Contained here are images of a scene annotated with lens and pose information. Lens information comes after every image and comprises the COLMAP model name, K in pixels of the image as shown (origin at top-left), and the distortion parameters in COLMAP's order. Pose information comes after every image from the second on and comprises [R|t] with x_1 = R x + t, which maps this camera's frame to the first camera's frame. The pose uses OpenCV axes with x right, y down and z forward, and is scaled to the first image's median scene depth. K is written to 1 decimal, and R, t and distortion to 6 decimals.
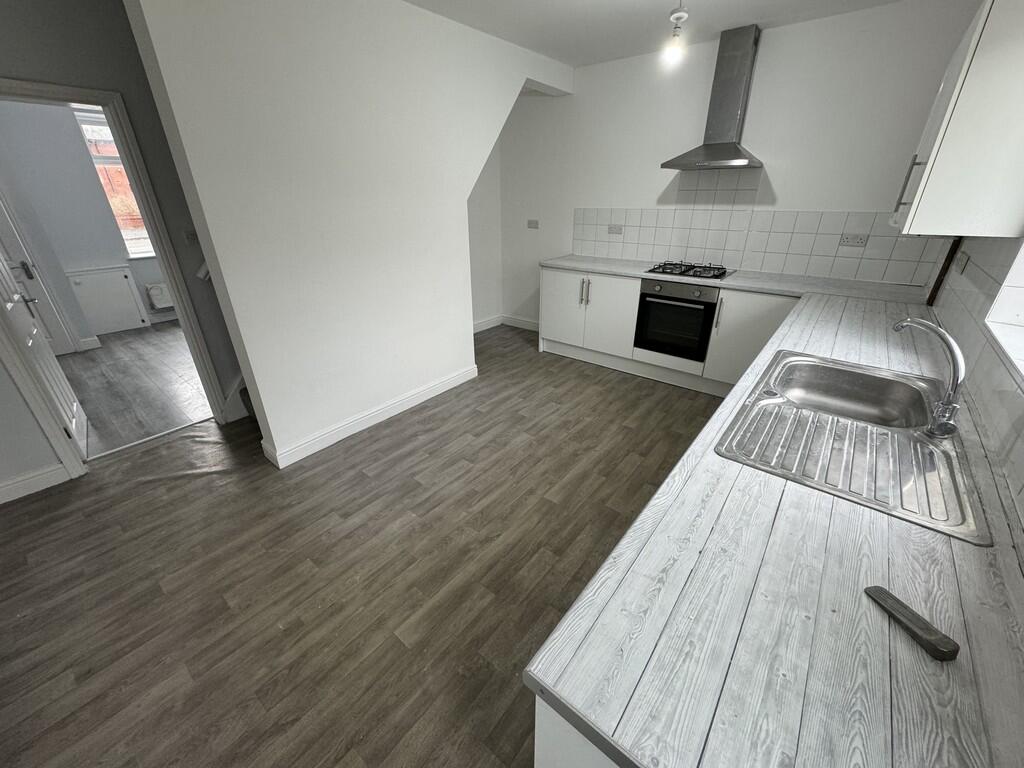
lens RADIAL K [[407.3, 0, 512.5], [0, 407.3, 382.8], [0, 0, 1]] dist [0.004709, 0.000412]
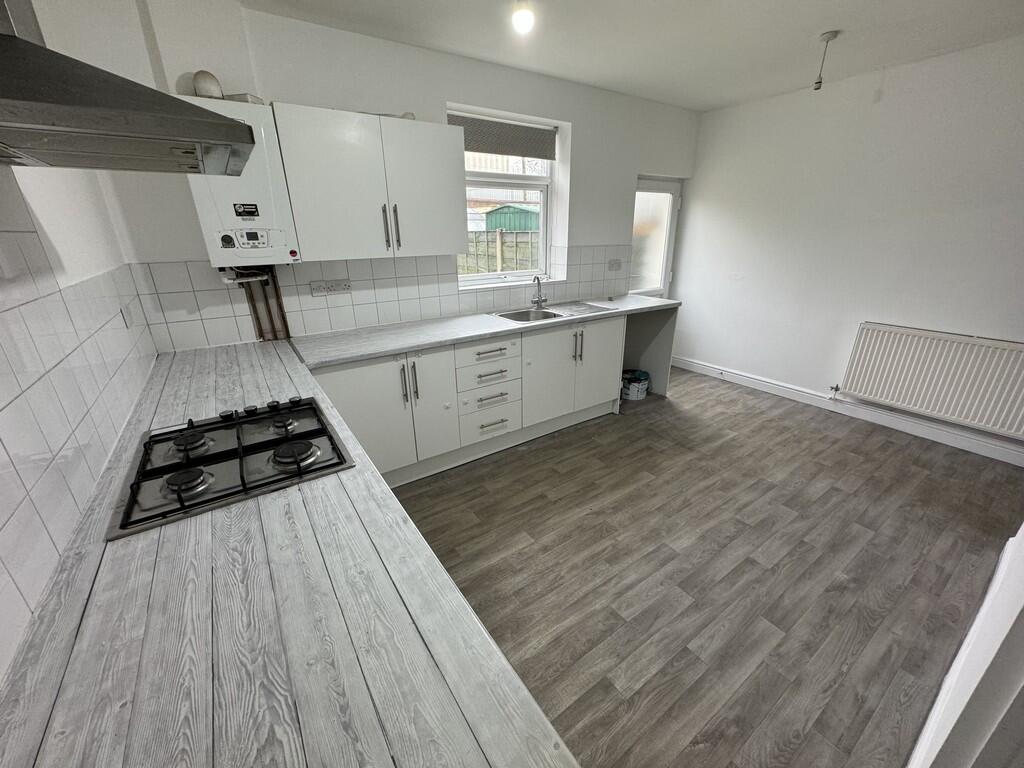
lens RADIAL K [[407.3, 0, 513.8], [0, 407.3, 384.1], [0, 0, 1]] dist [0.004709, 0.000412]
pose [[-0.958082, -0.083843, 0.273952, 0.136536], [0.139276, 0.699318, 0.701111, -0.633199], [-0.250362, 0.709877, -0.658327, 1.352076]]
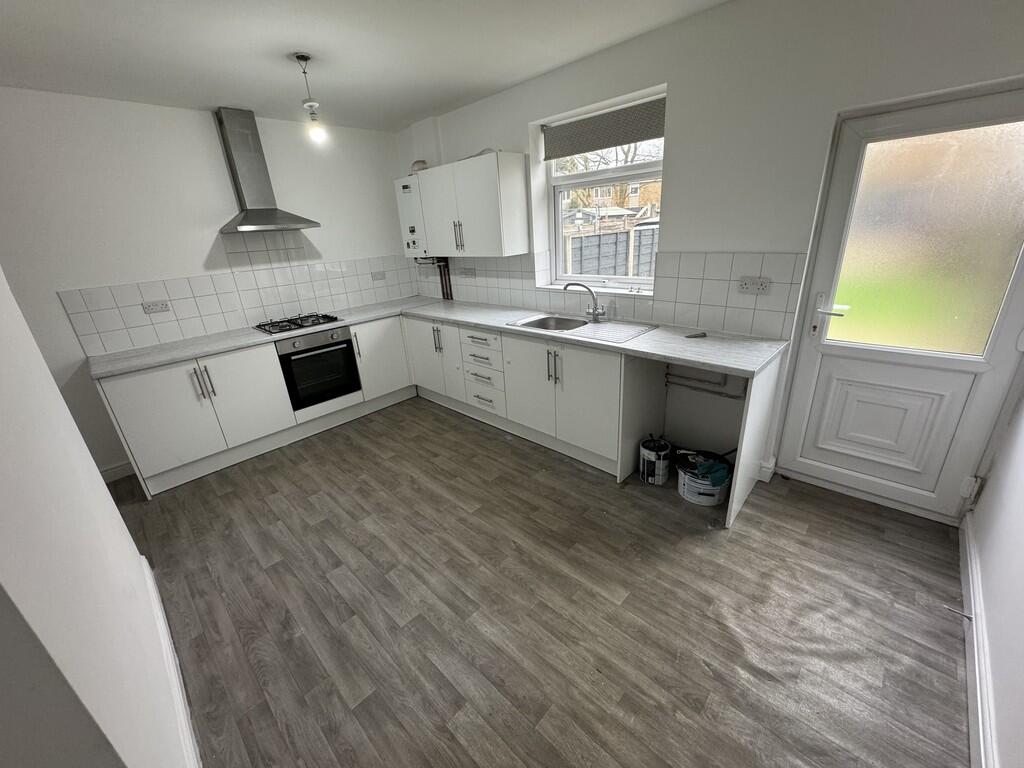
lens RADIAL K [[407.3, 0, 511.0], [0, 407.3, 383.9], [0, 0, 1]] dist [0.004709, 0.000412]
pose [[0.090038, -0.355286, 0.930411, -0.641915], [0.479536, 0.834251, 0.272160, -0.200816], [-0.872891, 0.421661, 0.245486, 0.398652]]
